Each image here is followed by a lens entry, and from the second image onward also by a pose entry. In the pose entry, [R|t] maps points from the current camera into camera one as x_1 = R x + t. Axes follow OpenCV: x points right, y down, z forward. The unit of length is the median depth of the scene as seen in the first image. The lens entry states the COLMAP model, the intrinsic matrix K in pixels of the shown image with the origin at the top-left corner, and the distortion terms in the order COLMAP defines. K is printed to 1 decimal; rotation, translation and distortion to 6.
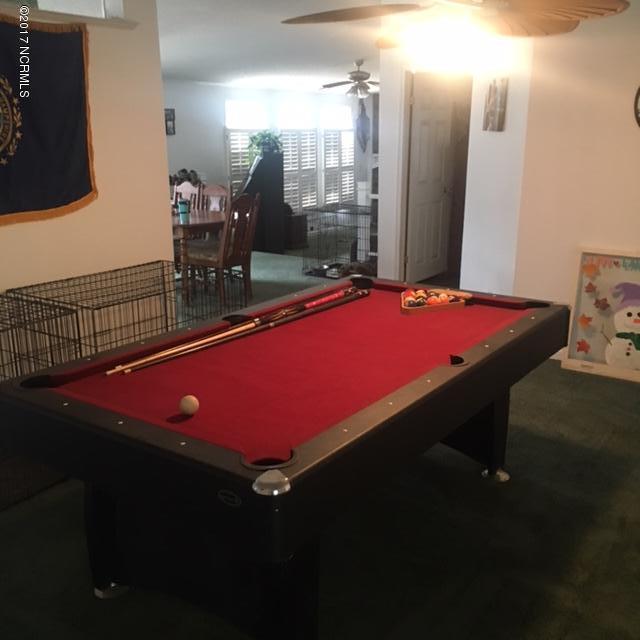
lens RADIAL K [[740.4, 0, 320.0], [0, 740.4, 320.0], [0, 0, 1]] dist [0.000749, 0.318086]
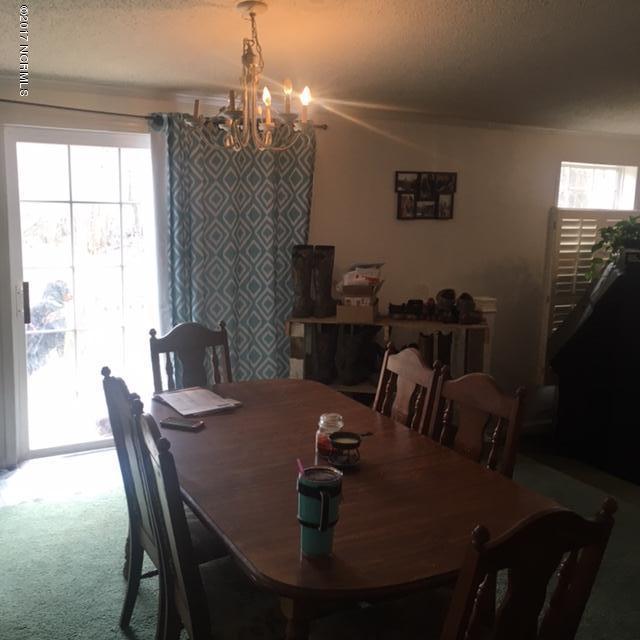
lens RADIAL K [[740.4, 0, 320.0], [0, 740.4, 320.0], [0, 0, 1]] dist [0.000749, 0.318086]
pose [[0.901128, 0.108193, -0.419836, -0.046086], [-0.145702, 0.987614, -0.058222, -0.127337], [0.408336, 0.113636, 0.905731, 0.465008]]
